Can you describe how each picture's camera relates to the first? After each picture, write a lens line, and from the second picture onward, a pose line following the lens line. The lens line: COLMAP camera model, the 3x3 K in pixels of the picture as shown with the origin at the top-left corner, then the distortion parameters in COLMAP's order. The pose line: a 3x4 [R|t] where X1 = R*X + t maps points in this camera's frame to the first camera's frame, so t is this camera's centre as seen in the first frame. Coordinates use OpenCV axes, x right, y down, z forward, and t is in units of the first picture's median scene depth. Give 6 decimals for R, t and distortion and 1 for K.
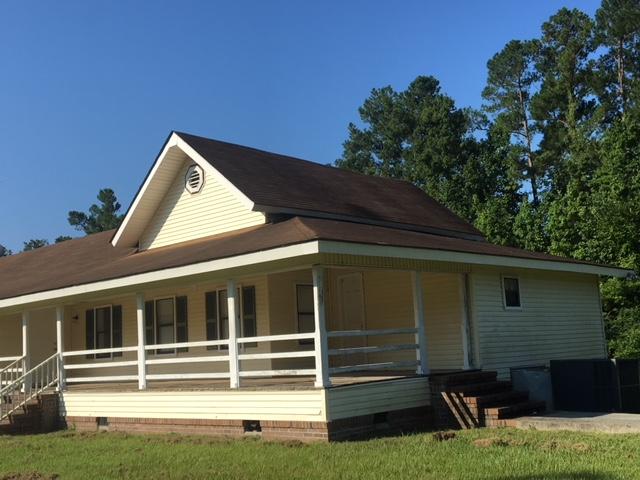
lens RADIAL K [[766.0, 0, 313.3], [0, 766.0, 240.0], [0, 0, 1]] dist [0.155074, -0.311894]
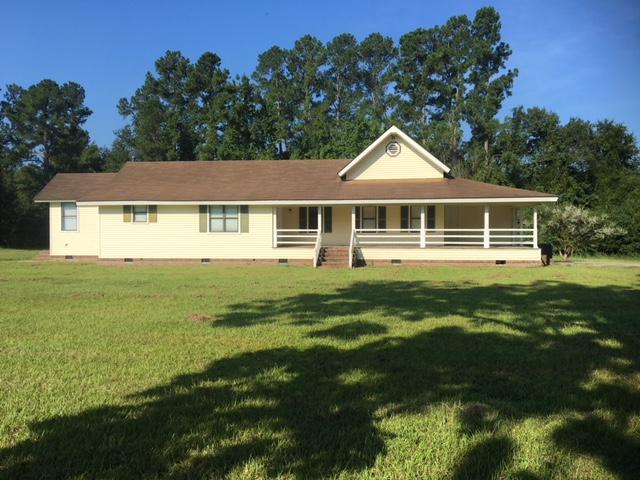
lens RADIAL K [[579.8, 0, 320.0], [0, 579.8, 240.0], [0, 0, 1]] dist [0.080062, 0.000437]
pose [[0.812451, 0.053537, 0.580566, -1.324570], [-0.126143, 0.988330, 0.085387, 0.056677], [-0.569219, -0.142607, 0.809724, -0.186685]]
